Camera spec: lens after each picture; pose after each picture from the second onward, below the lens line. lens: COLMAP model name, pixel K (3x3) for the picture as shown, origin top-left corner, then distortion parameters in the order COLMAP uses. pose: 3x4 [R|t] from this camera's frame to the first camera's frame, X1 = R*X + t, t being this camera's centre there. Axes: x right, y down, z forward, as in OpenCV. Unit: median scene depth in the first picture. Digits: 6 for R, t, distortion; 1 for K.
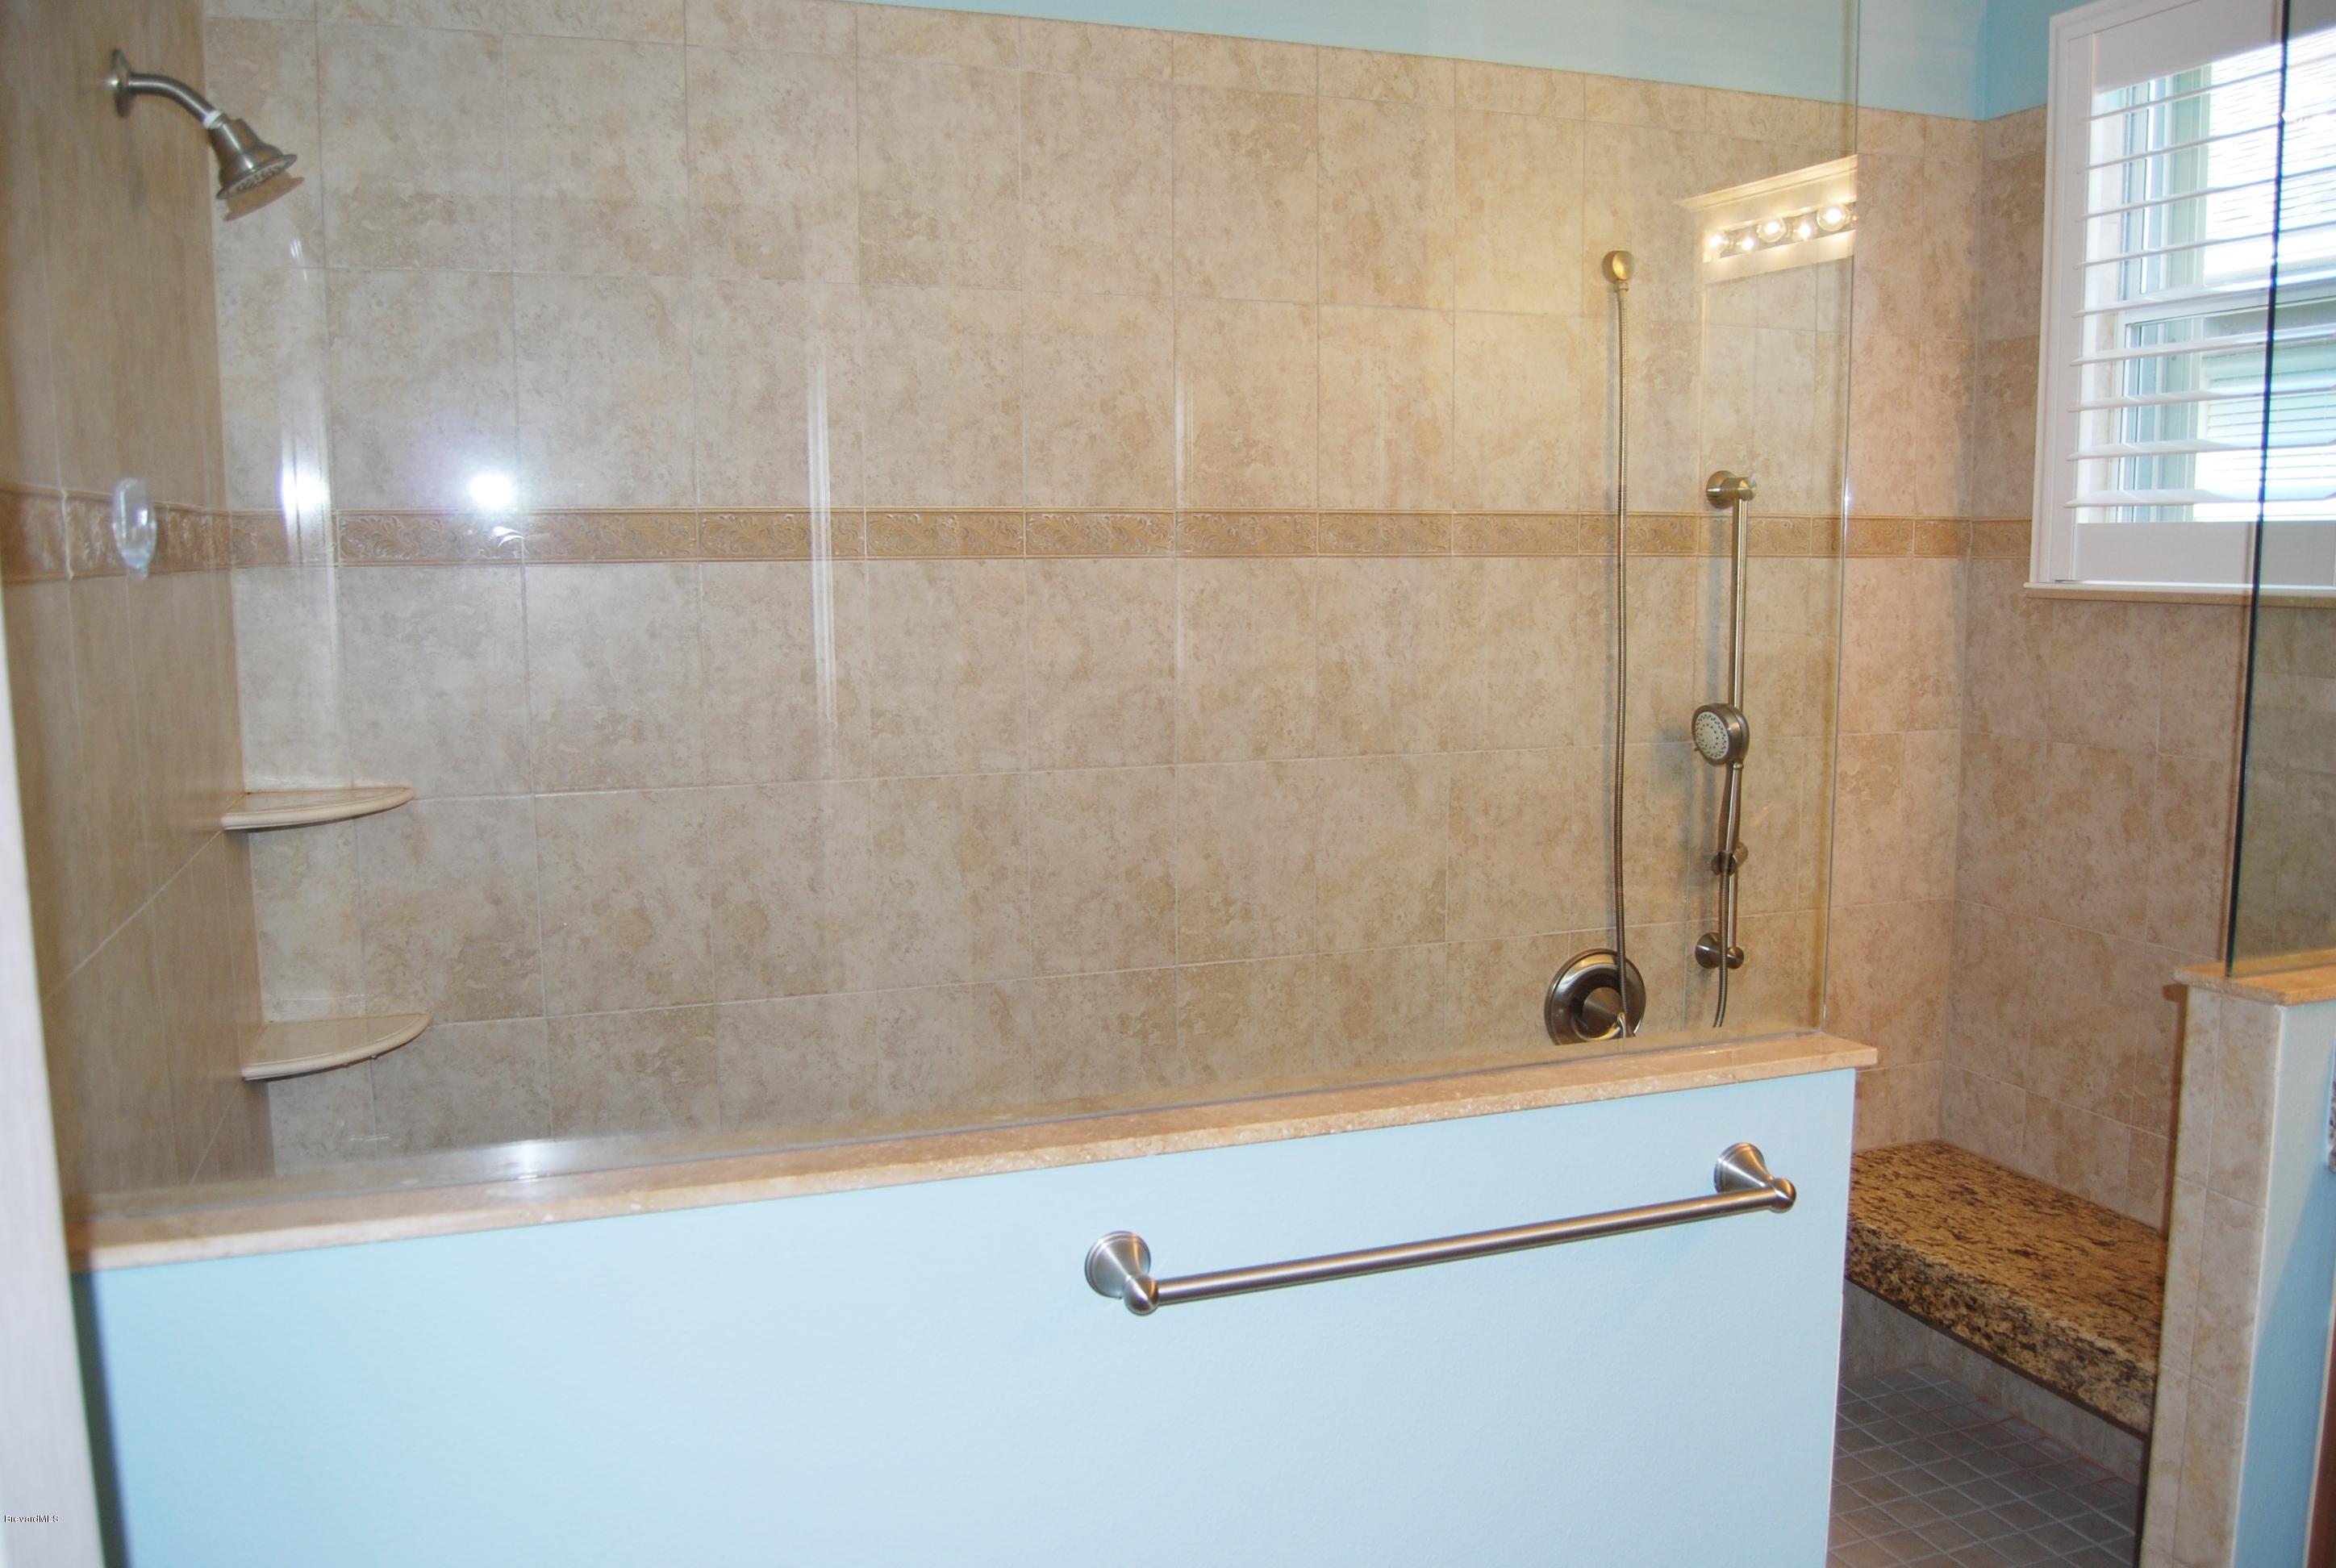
lens RADIAL K [[1848.1, 0, 1170.7], [0, 1848.1, 807.2], [0, 0, 1]] dist [-0.091213, 0.036518]
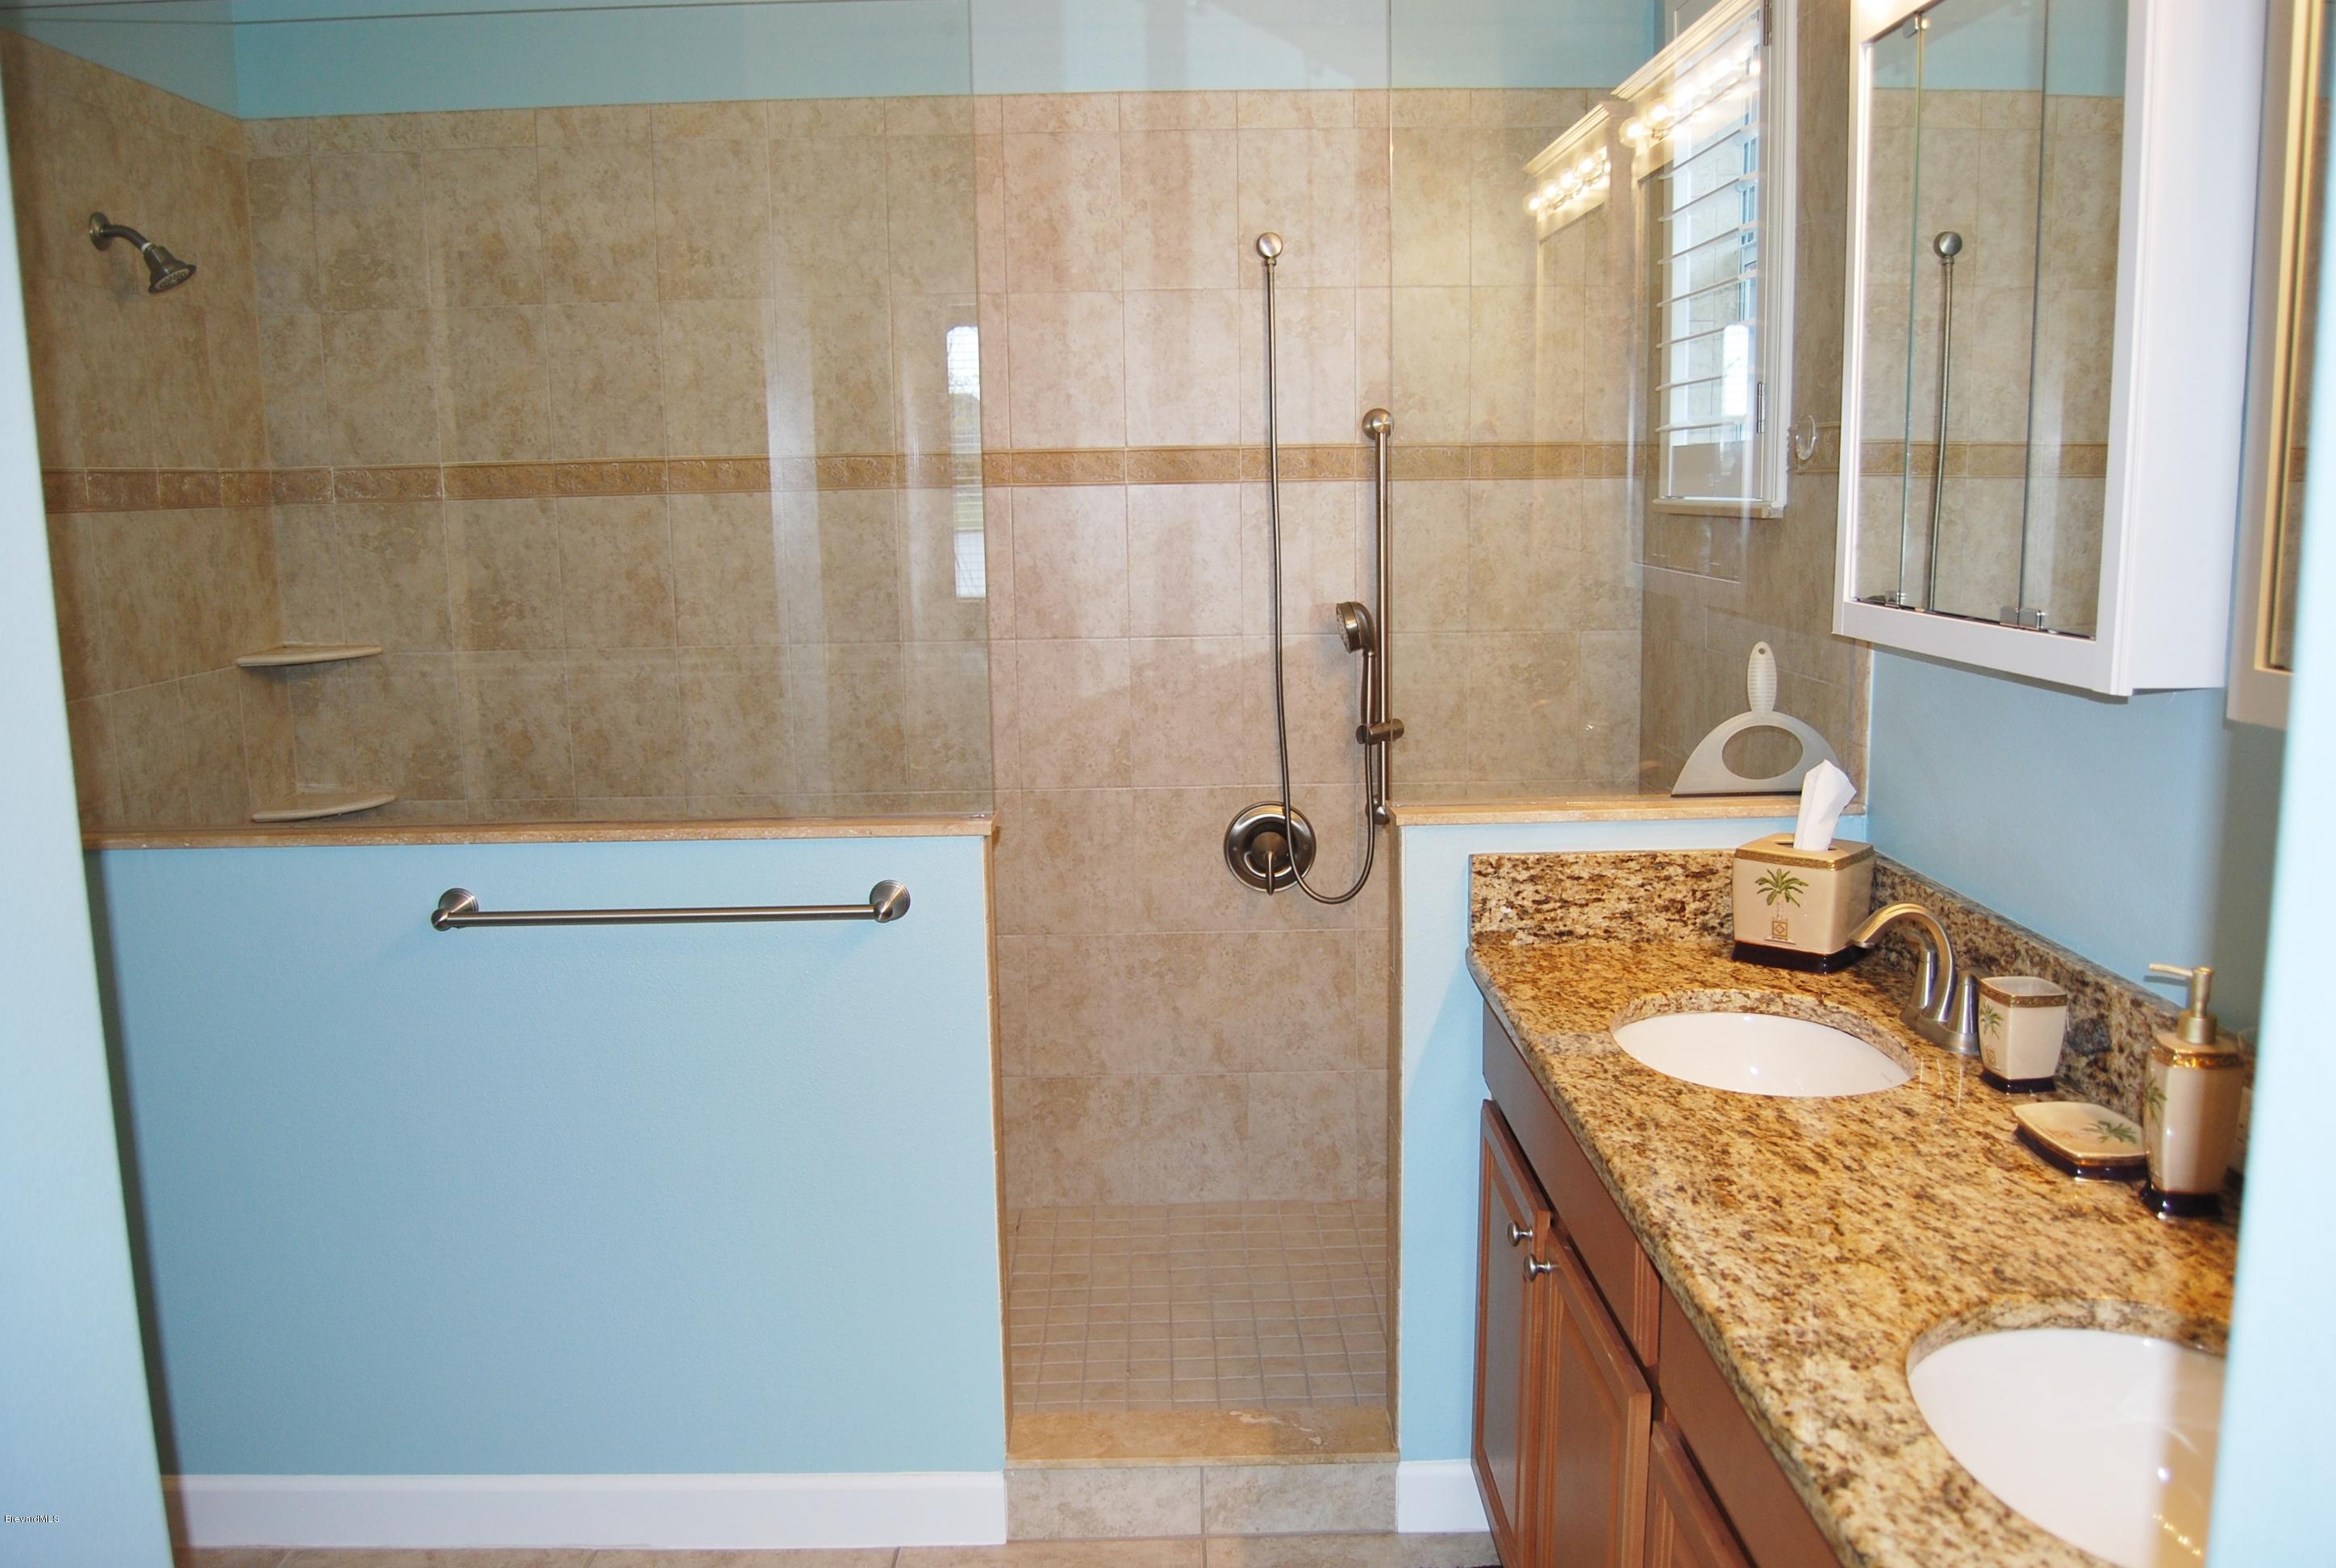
lens RADIAL K [[1848.1, 0, 1170.7], [0, 1848.1, 807.2], [0, 0, 1]] dist [-0.091213, 0.036518]
pose [[0.944428, 0.045967, -0.325490, 0.659197], [-0.032339, 0.998364, 0.047158, 0.028529], [0.327125, -0.034011, 0.944369, -0.221845]]
